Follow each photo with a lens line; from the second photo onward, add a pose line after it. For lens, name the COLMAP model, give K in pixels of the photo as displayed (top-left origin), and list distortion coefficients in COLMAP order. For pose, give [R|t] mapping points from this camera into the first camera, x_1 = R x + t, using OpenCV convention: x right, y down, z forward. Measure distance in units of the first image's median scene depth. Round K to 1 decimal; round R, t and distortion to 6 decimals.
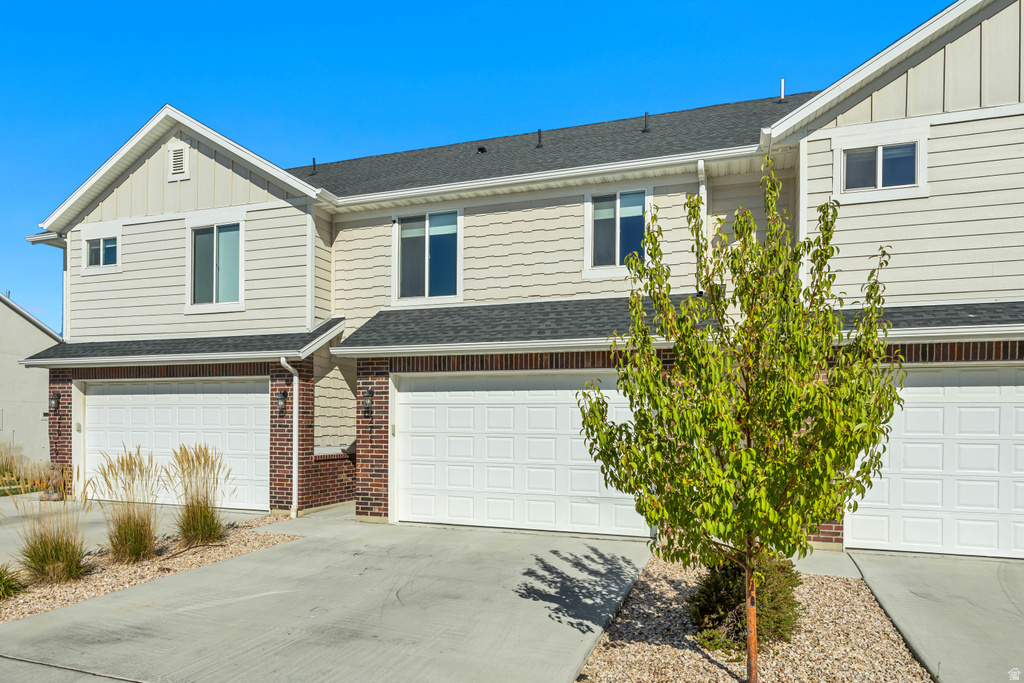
lens RADIAL K [[656.0, 0, 526.3], [0, 656.0, 413.4], [0, 0, 1]] dist [-0.011165, 0.005826]
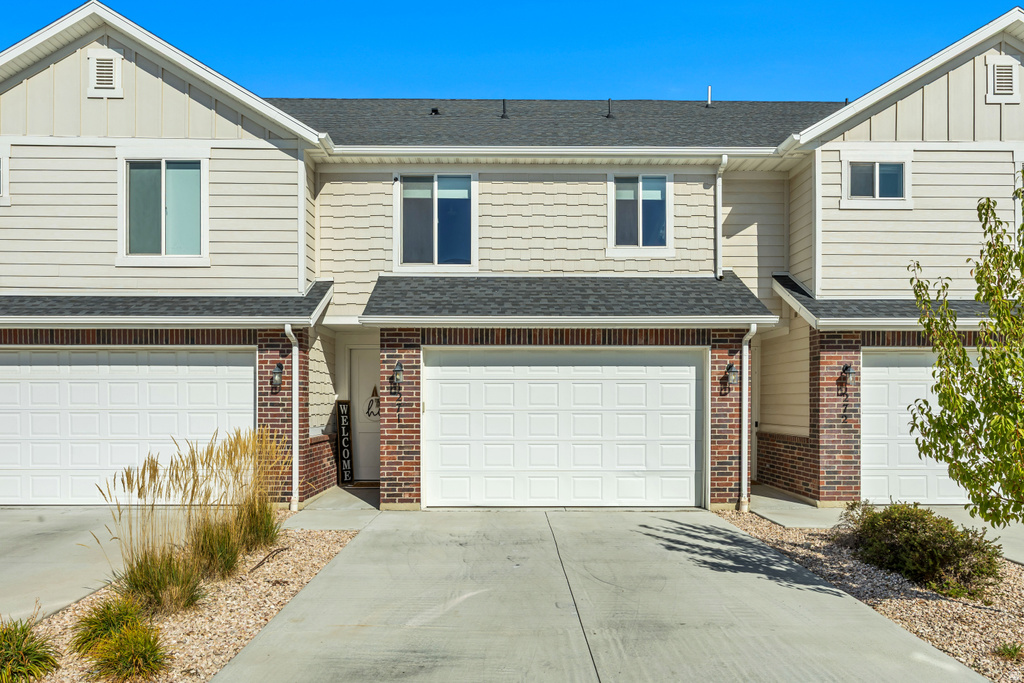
lens RADIAL K [[656.0, 0, 527.2], [0, 656.0, 388.0], [0, 0, 1]] dist [-0.011165, 0.005826]
pose [[0.939220, -0.001219, 0.343313, -0.381655], [0.001192, 0.999999, 0.000289, -0.002122], [-0.343313, 0.000137, 0.939221, 0.089765]]
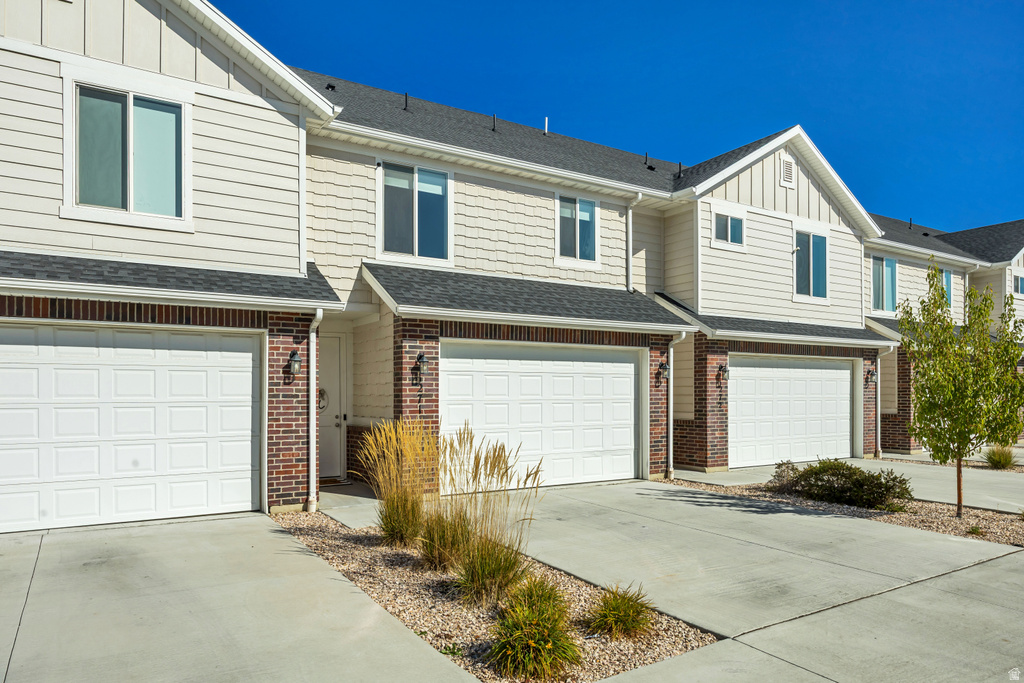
lens RADIAL K [[672.2, 0, 533.7], [0, 672.2, 372.3], [0, 0, 1]] dist [-0.005384, 0.000033]
pose [[0.613515, 0.014831, 0.789543, -0.875646], [-0.008452, 0.999890, -0.012215, -0.001516], [-0.789638, 0.000820, 0.613573, 0.305943]]
